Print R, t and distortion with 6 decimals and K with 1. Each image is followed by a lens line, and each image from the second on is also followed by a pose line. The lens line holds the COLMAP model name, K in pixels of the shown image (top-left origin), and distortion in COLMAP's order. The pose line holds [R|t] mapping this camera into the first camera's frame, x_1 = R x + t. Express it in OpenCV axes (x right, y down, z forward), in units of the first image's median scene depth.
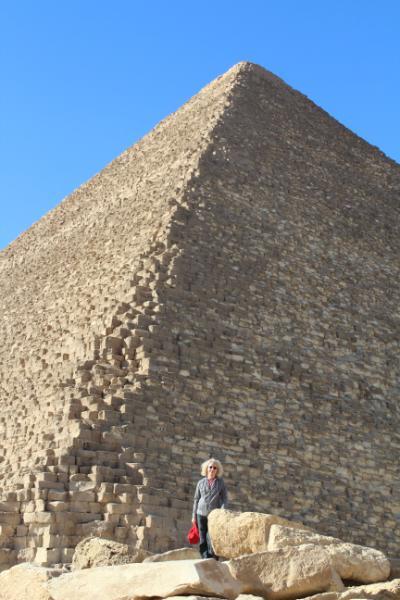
lens RADIAL K [[1071.2, 0, 199.9], [0, 1071.2, 300.1], [0, 0, 1]] dist [0.172420, 0.000000]
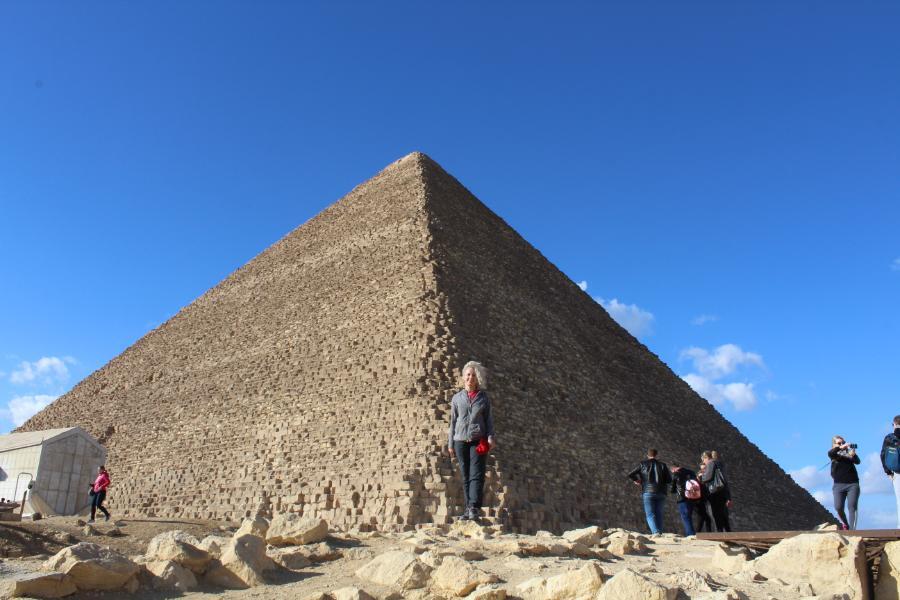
lens RADIAL K [[763.6, 0, 450.1], [0, 763.6, 300.9], [0, 0, 1]] dist [-0.018688, -0.002569]
pose [[0.972502, 0.063682, 0.224020, -0.315943], [-0.065379, 0.997861, 0.000156, -0.051745], [-0.223531, -0.014798, 0.974585, -0.049119]]
